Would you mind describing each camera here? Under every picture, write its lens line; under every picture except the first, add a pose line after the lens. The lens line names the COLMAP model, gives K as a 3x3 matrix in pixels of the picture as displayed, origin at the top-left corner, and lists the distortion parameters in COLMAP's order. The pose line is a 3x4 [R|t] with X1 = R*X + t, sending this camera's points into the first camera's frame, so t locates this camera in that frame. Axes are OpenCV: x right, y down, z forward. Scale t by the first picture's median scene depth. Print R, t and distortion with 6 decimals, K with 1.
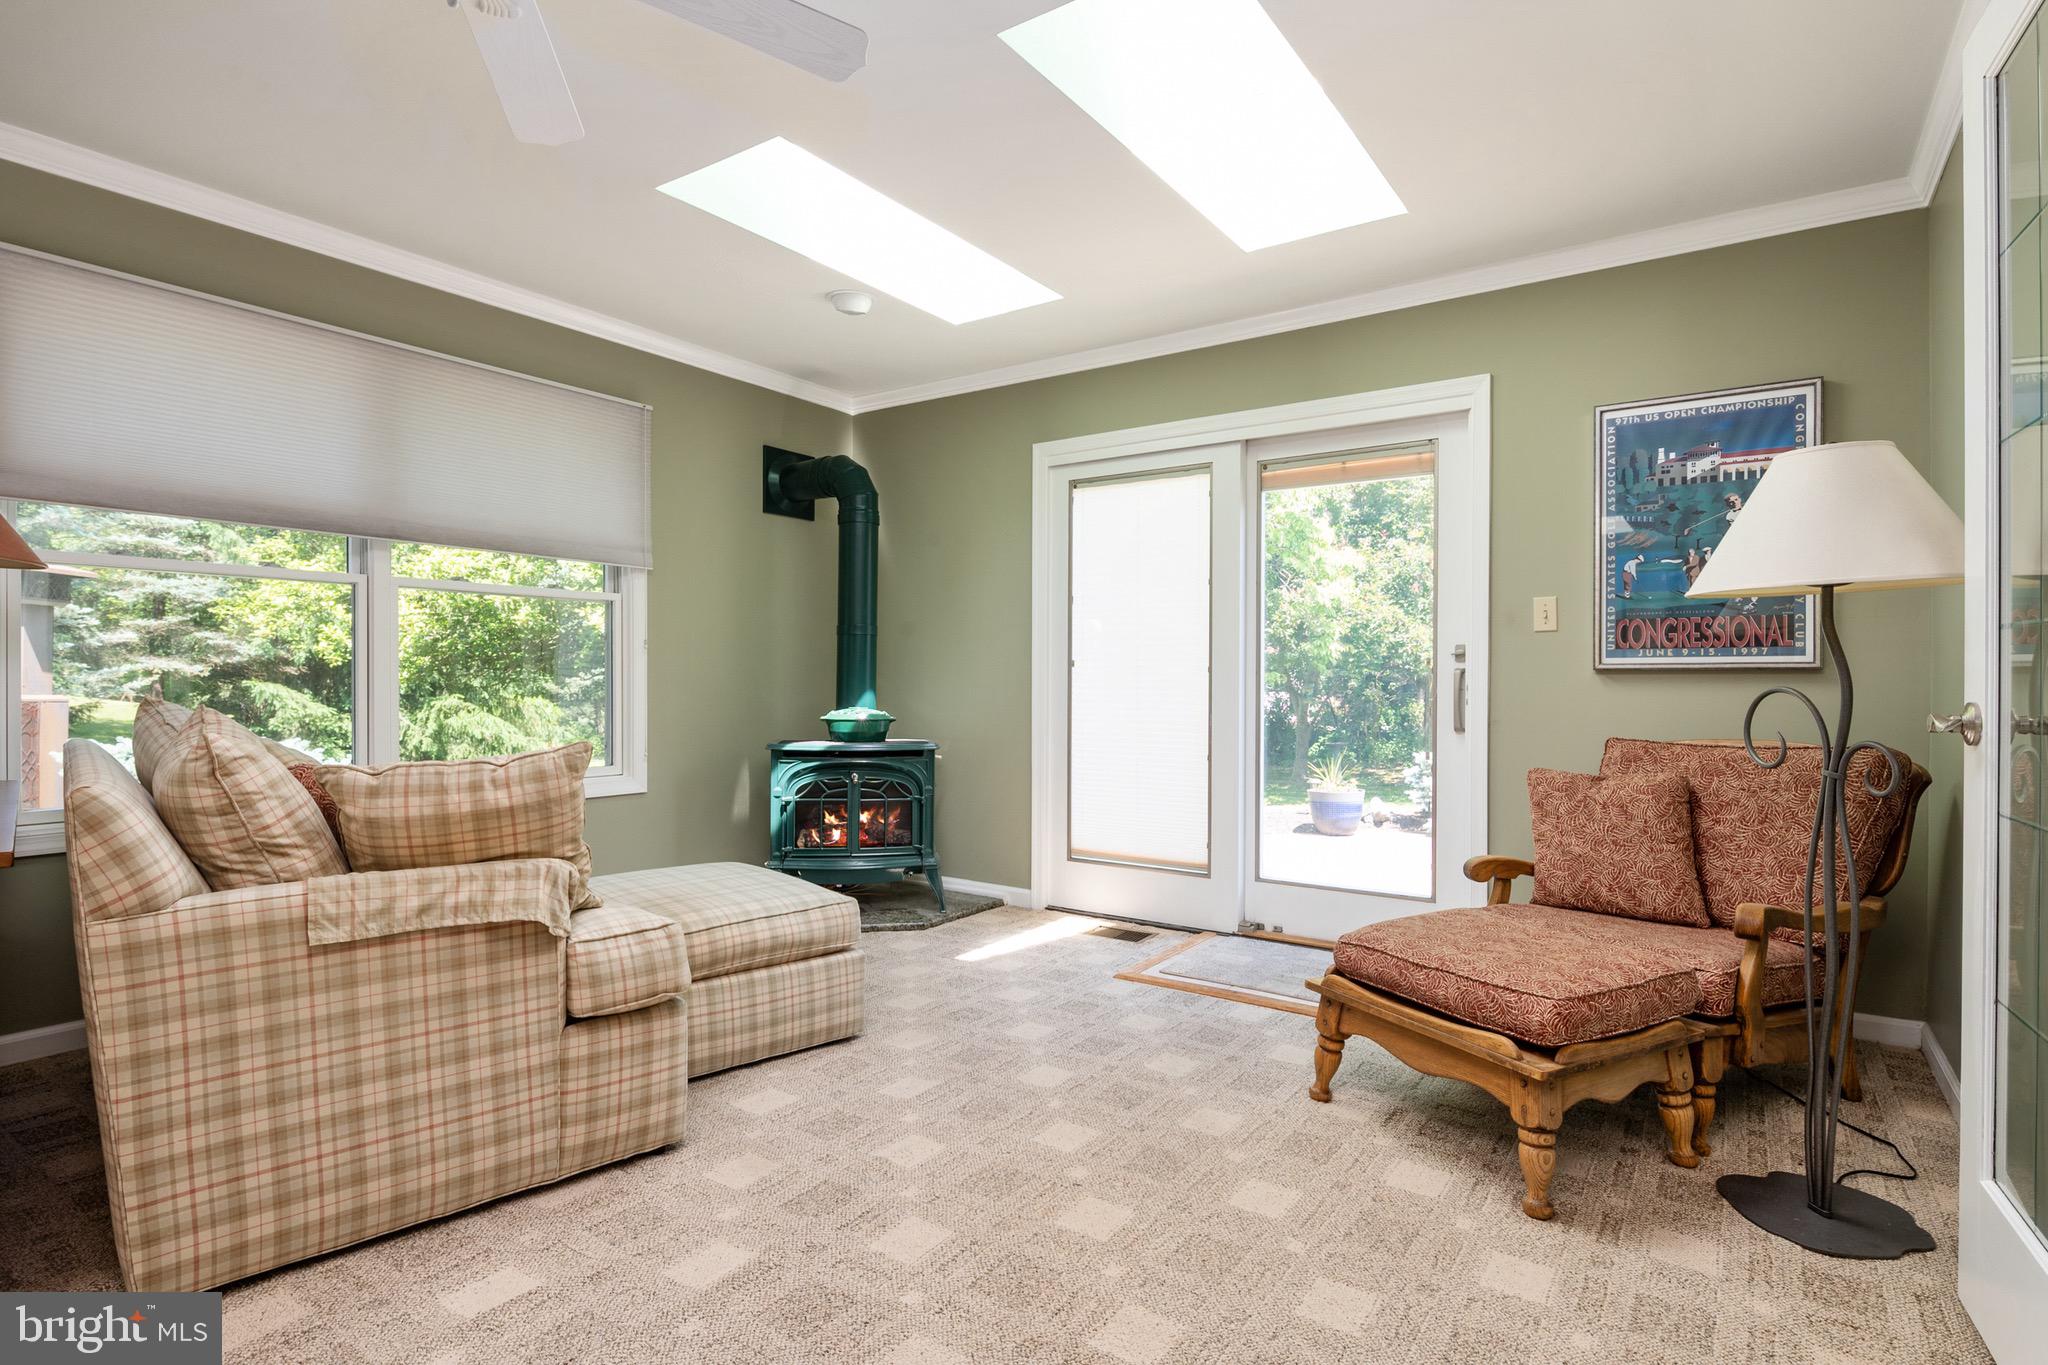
lens RADIAL K [[1031.5, 0, 1031.2], [0, 1031.5, 686.7], [0, 0, 1]] dist [-0.004013, -0.001186]
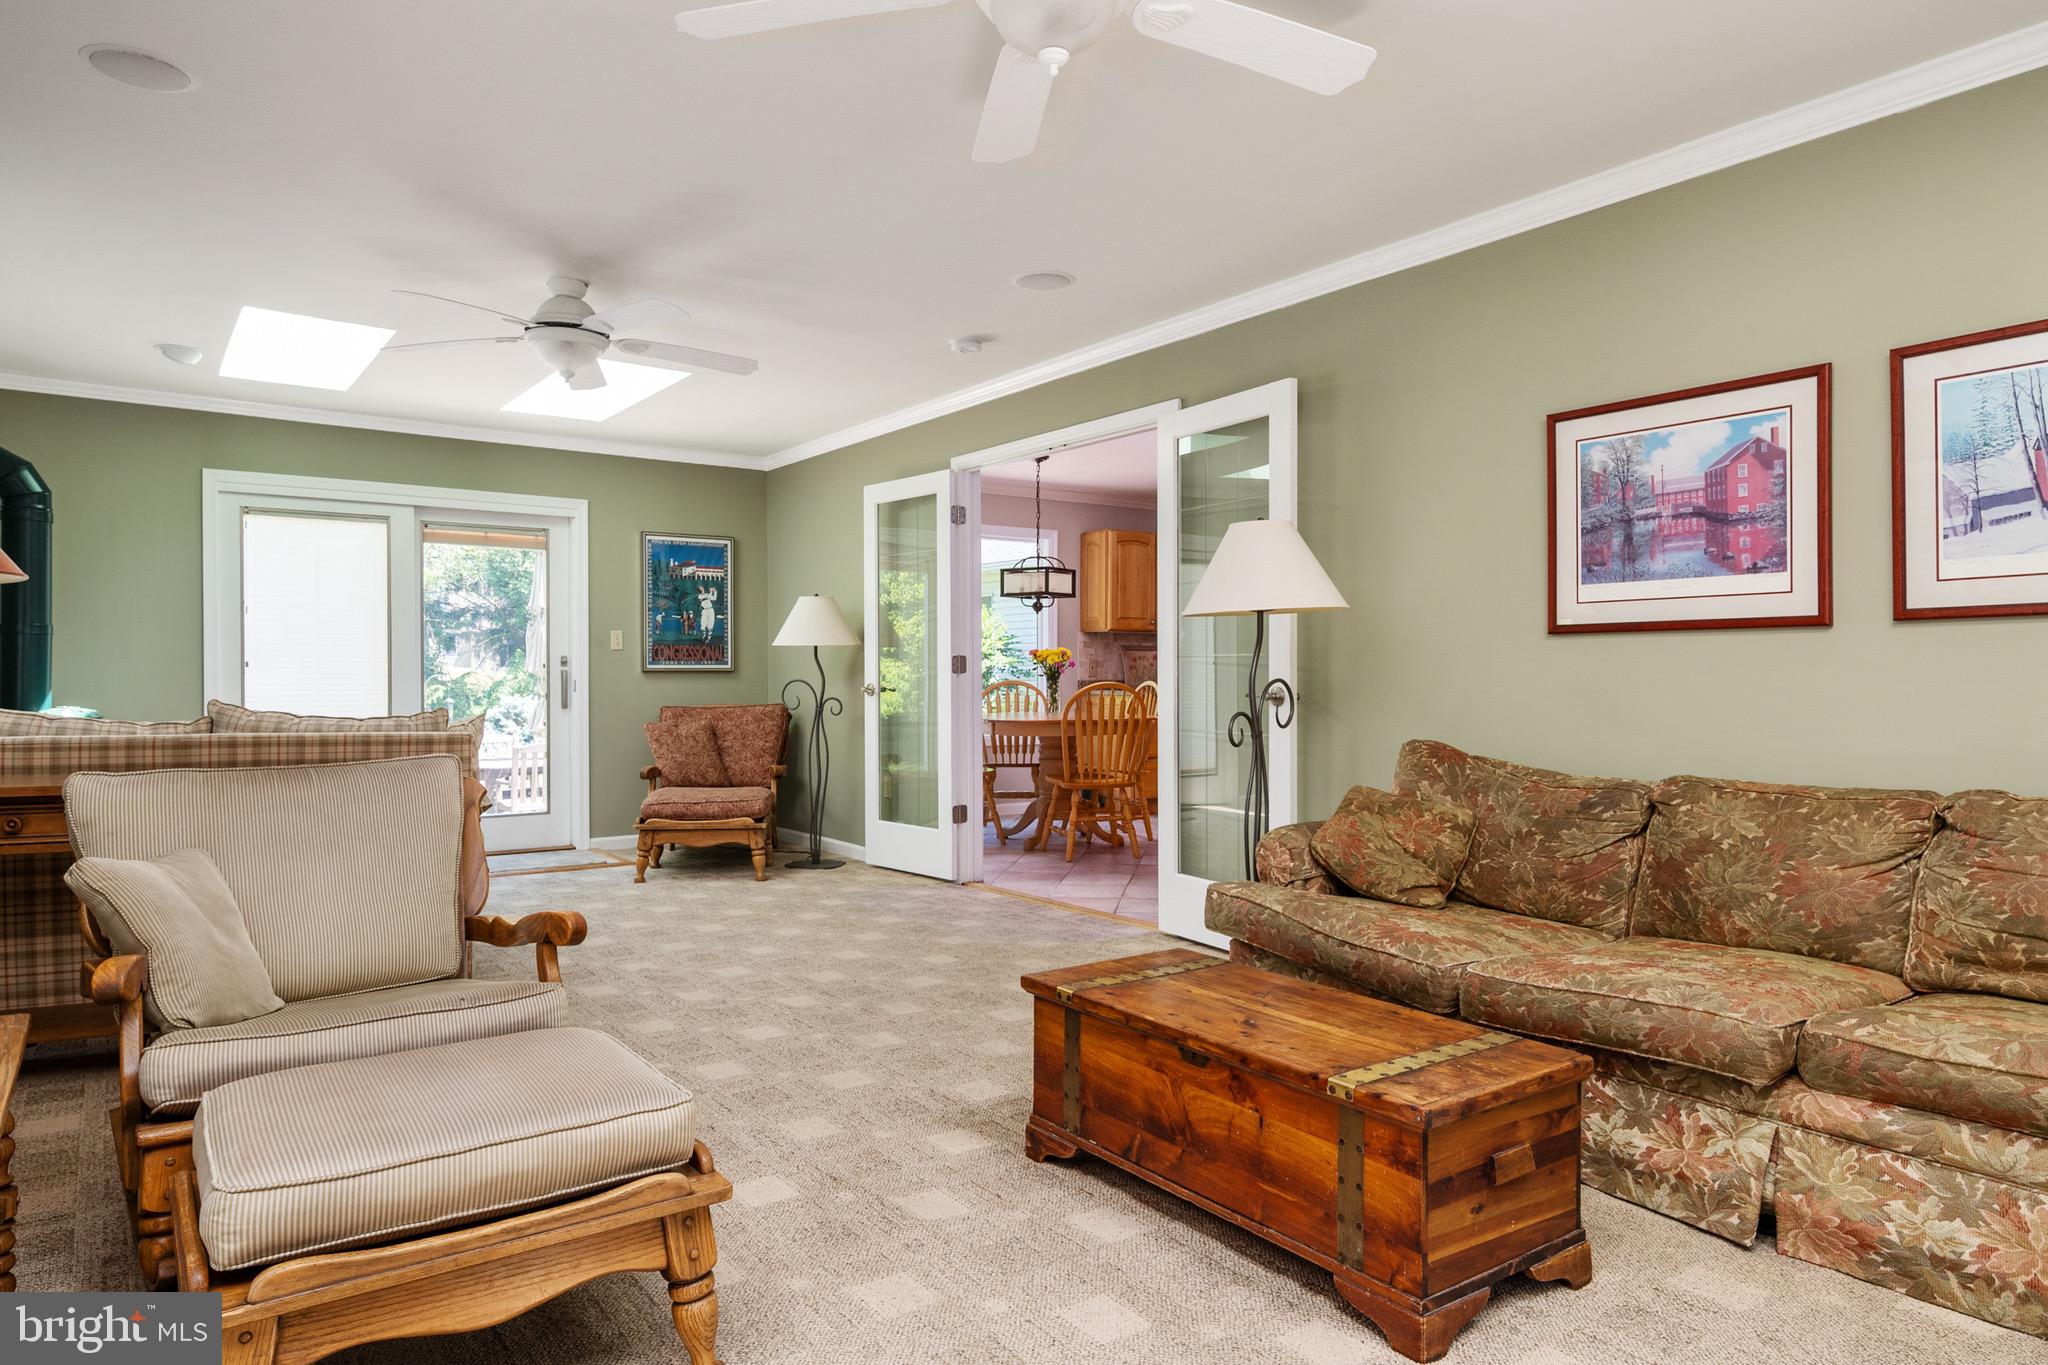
lens RADIAL K [[1294.5, 0, 1021.3], [0, 1294.5, 682.3], [0, 0, 1]] dist [0.001151, 0.000192]
pose [[0.331974, -0.003401, 0.943283, -0.679350], [0.010369, 0.999946, -0.000044, 0.005087], [-0.943232, 0.009796, 0.331991, -0.202979]]
